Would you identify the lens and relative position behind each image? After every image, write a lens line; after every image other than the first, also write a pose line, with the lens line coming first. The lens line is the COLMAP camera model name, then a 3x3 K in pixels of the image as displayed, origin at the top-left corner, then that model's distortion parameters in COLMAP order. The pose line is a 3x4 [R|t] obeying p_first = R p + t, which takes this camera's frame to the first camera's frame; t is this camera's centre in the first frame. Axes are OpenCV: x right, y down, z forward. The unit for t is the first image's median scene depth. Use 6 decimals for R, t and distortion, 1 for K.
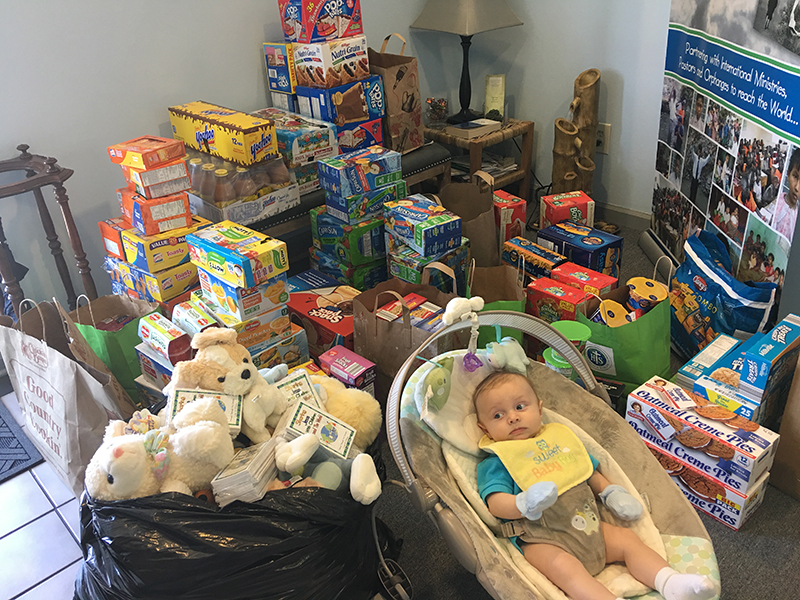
lens RADIAL K [[690.2, 0, 399.2], [0, 690.2, 300.2], [0, 0, 1]] dist [0.088245, -0.095362]
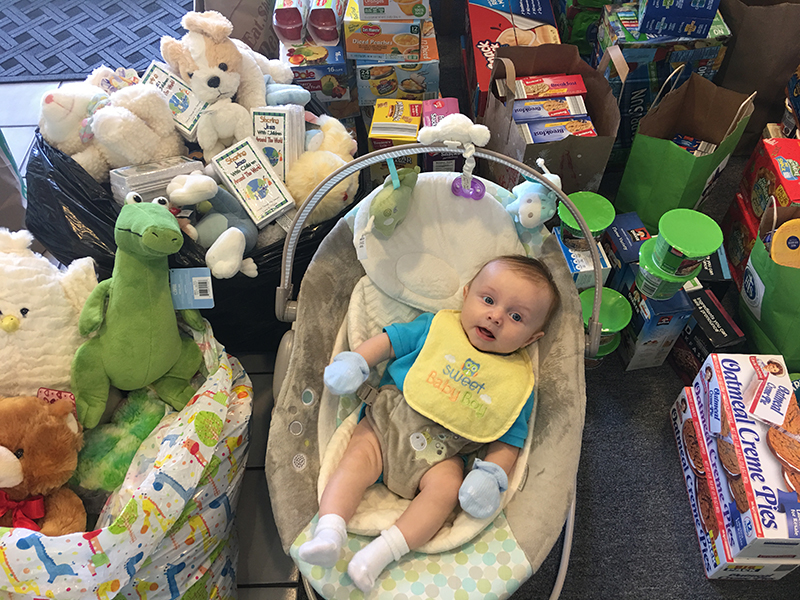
lens RADIAL K [[690.2, 0, 400.3], [0, 690.2, 301.1], [0, 0, 1]] dist [0.088245, -0.095362]
pose [[0.731936, 0.562551, -0.384455, 0.350761], [-0.334924, 0.788404, 0.515989, -0.164449], [0.593376, -0.248908, 0.765473, 0.308321]]
